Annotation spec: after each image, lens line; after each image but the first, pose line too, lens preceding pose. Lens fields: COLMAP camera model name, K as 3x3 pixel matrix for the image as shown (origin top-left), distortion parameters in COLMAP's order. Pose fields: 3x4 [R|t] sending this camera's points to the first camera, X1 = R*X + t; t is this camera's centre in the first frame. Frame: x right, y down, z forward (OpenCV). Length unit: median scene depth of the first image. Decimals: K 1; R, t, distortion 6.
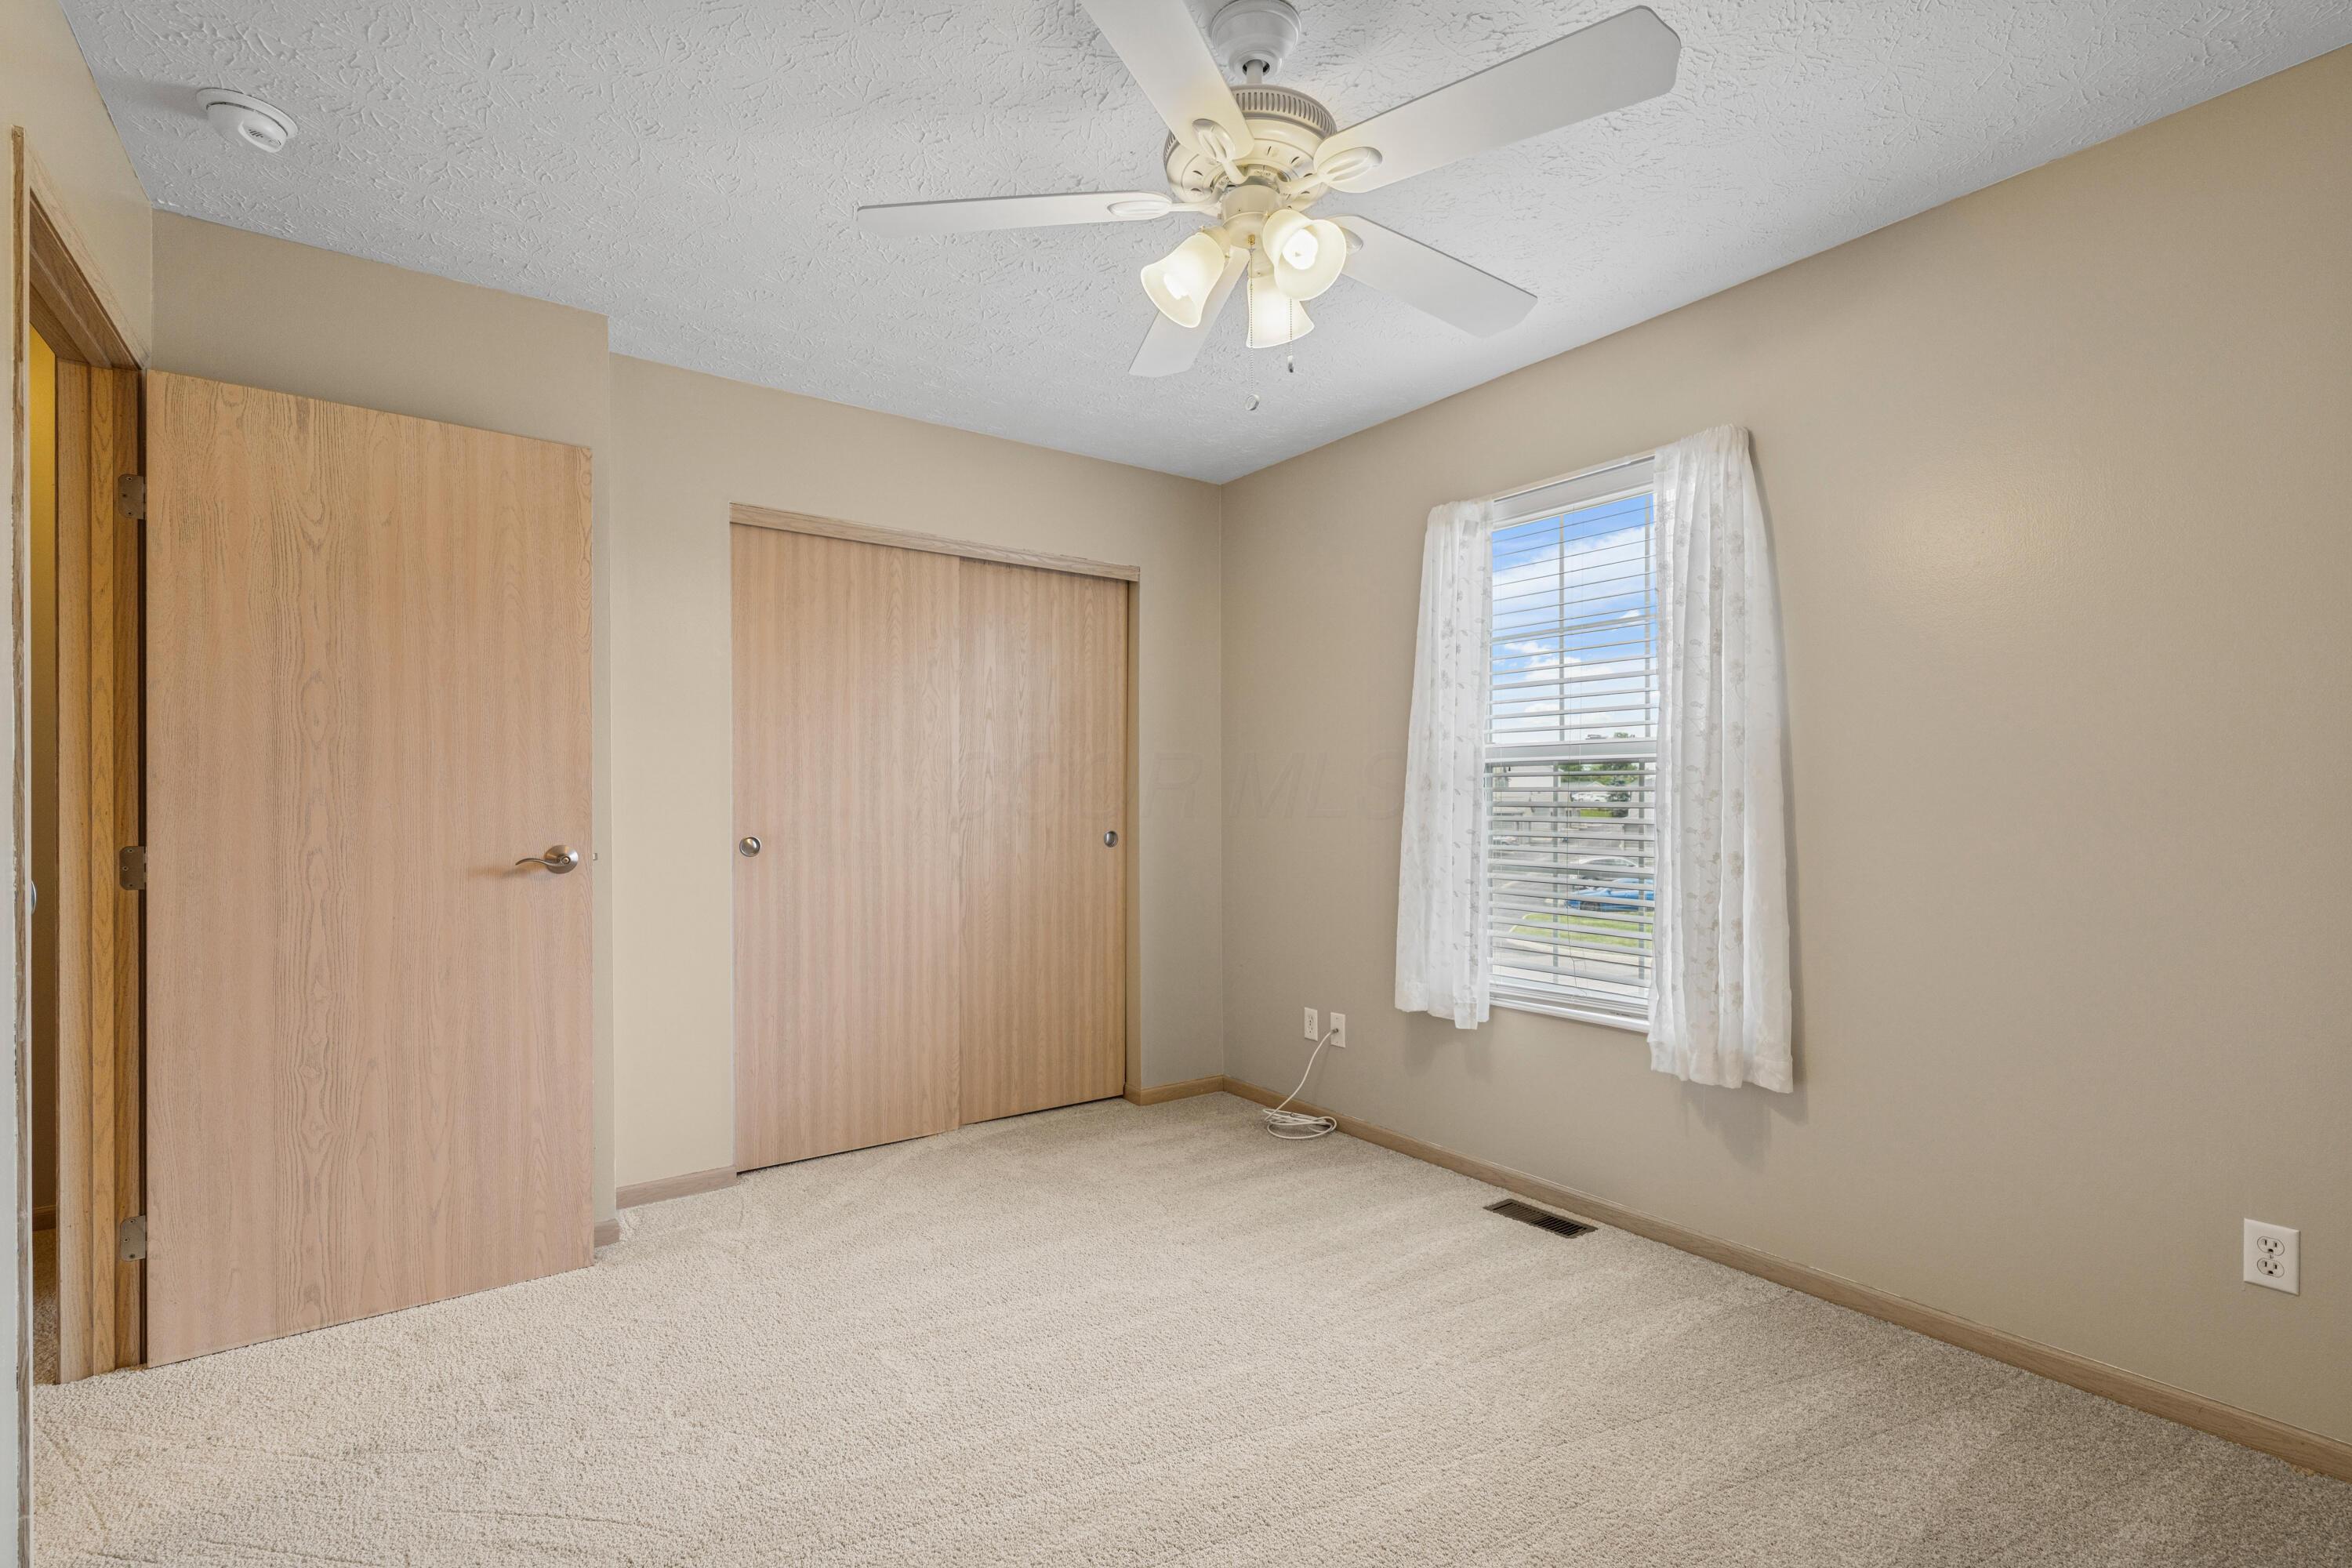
lens RADIAL K [[1043.9, 0, 1174.2], [0, 1043.9, 790.3], [0, 0, 1]] dist [-0.000266, 0.000261]
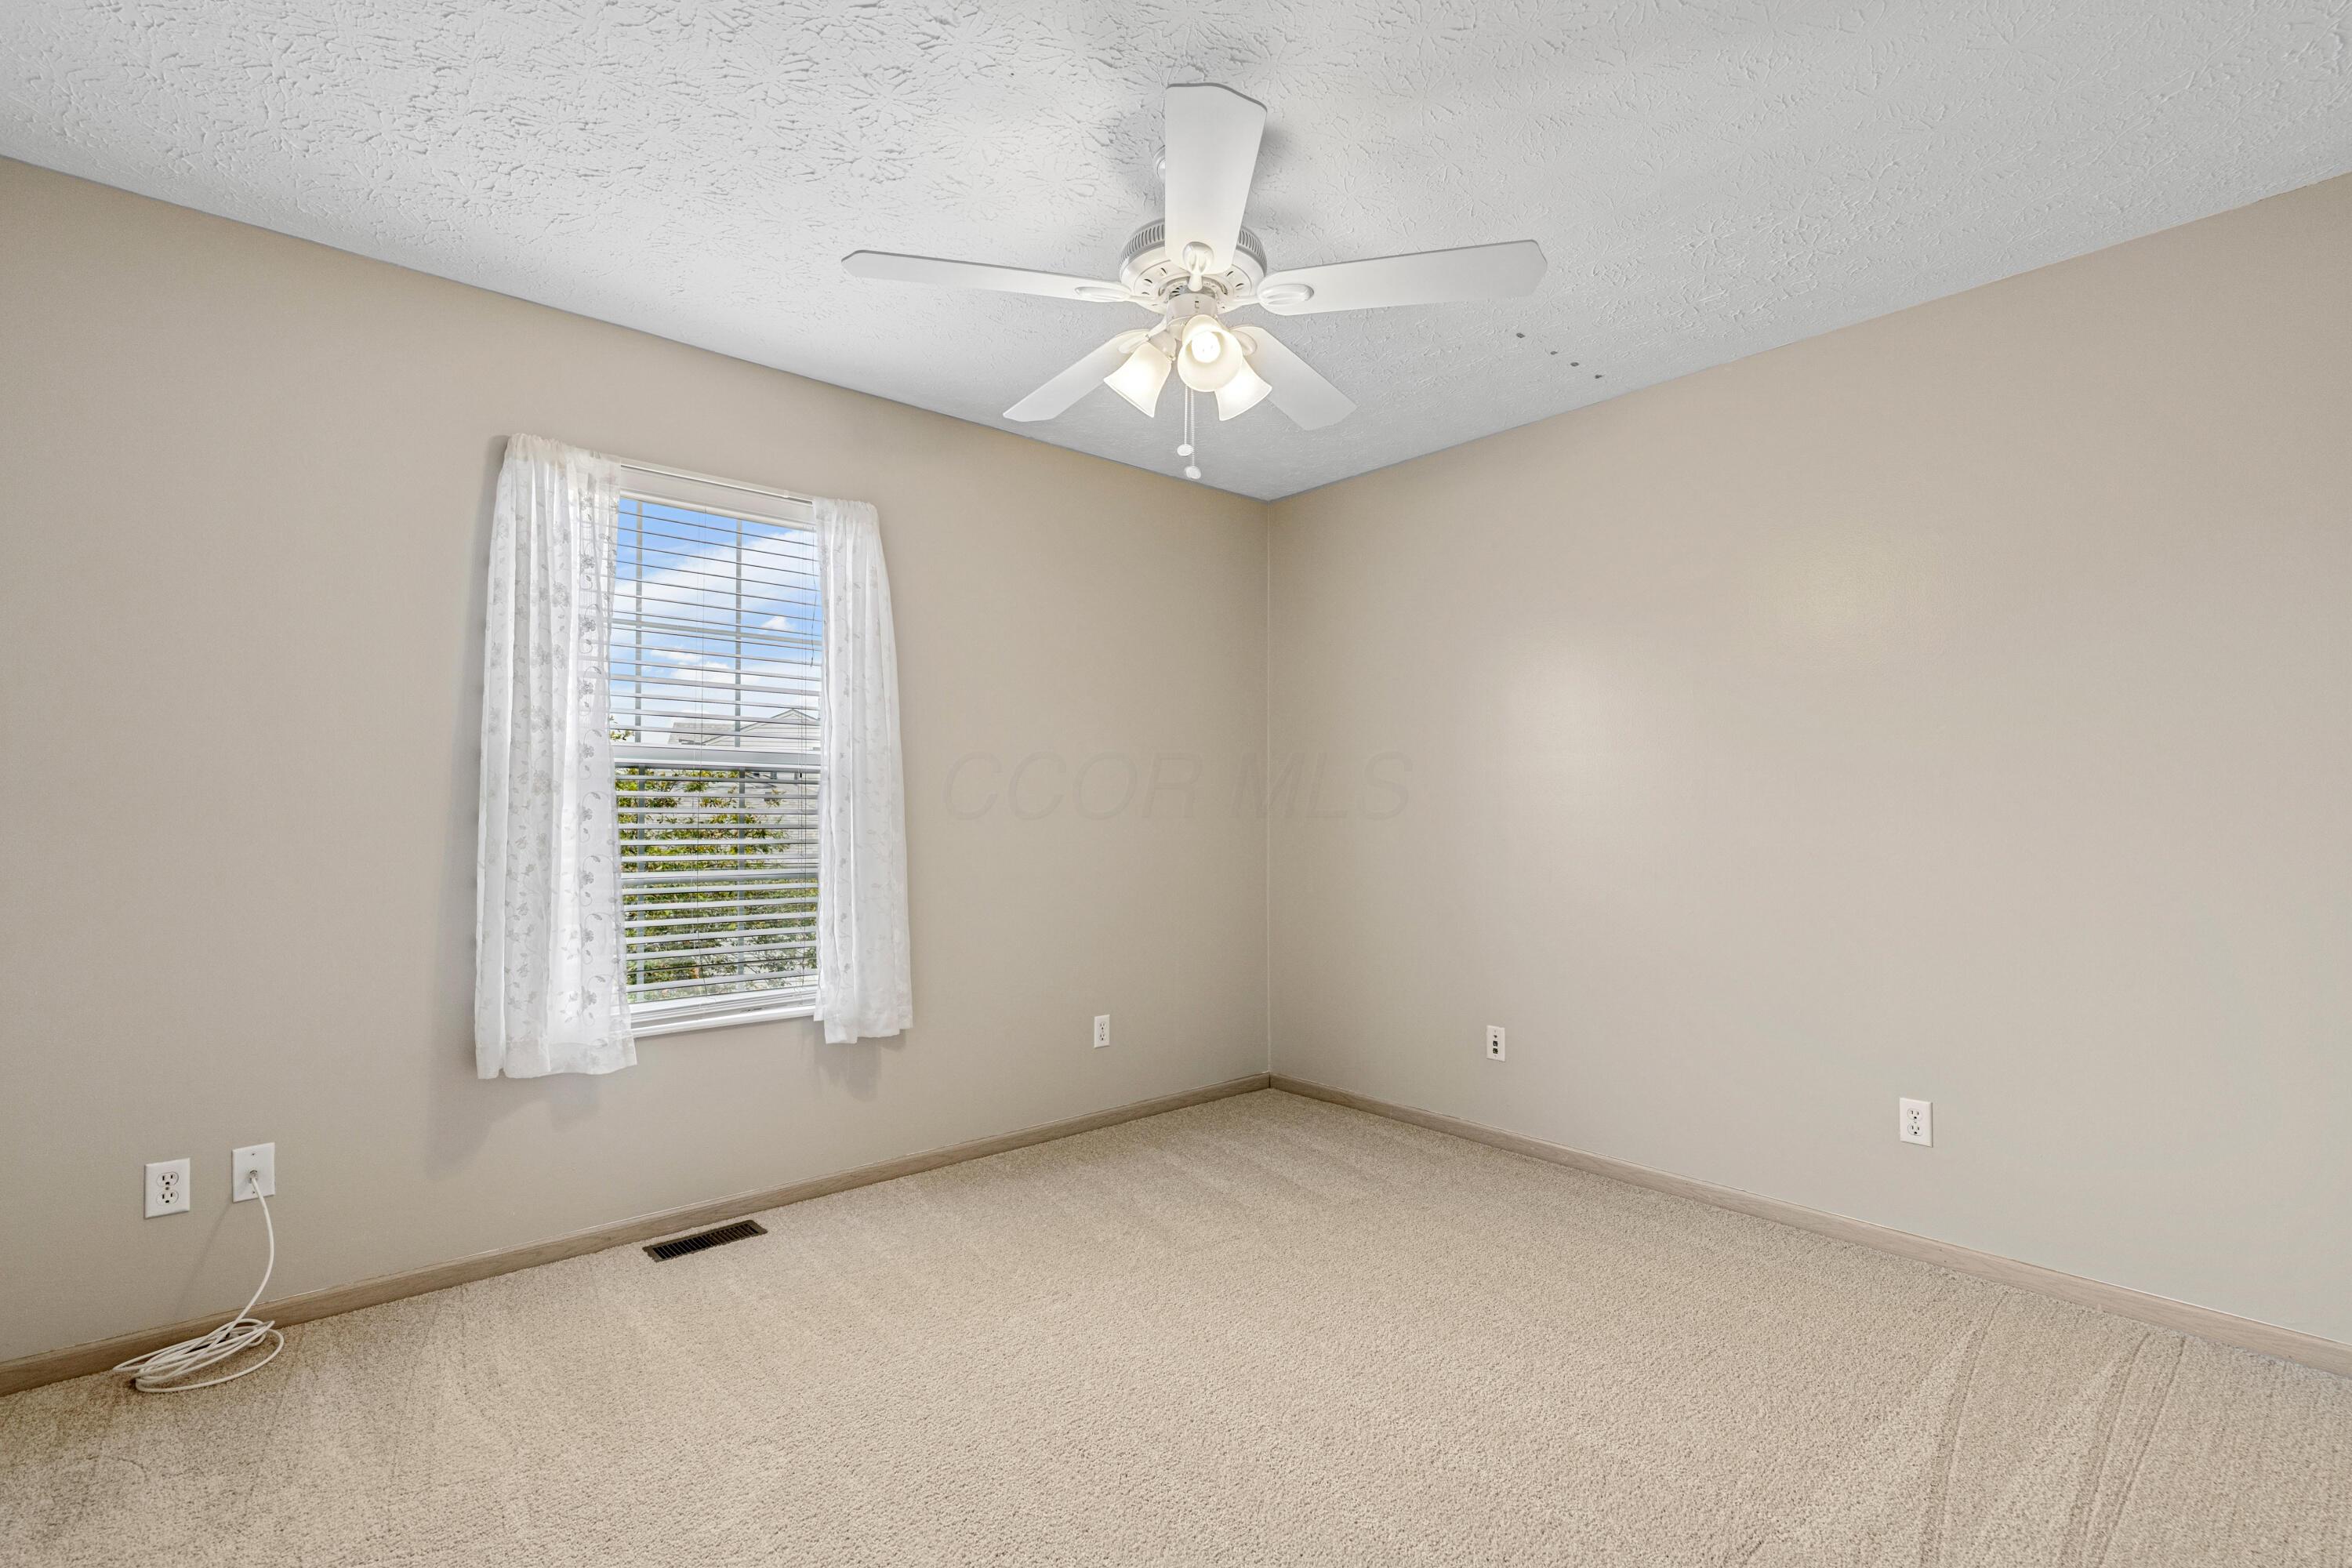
lens RADIAL K [[1043.9, 0, 1174.2], [0, 1043.9, 790.3], [0, 0, 1]] dist [-0.000266, 0.000261]
pose [[-0.057441, 0.013640, 0.998256, -0.636738], [-0.016480, 0.999757, -0.014609, 0.001887], [-0.998213, -0.017290, -0.057202, 0.625570]]
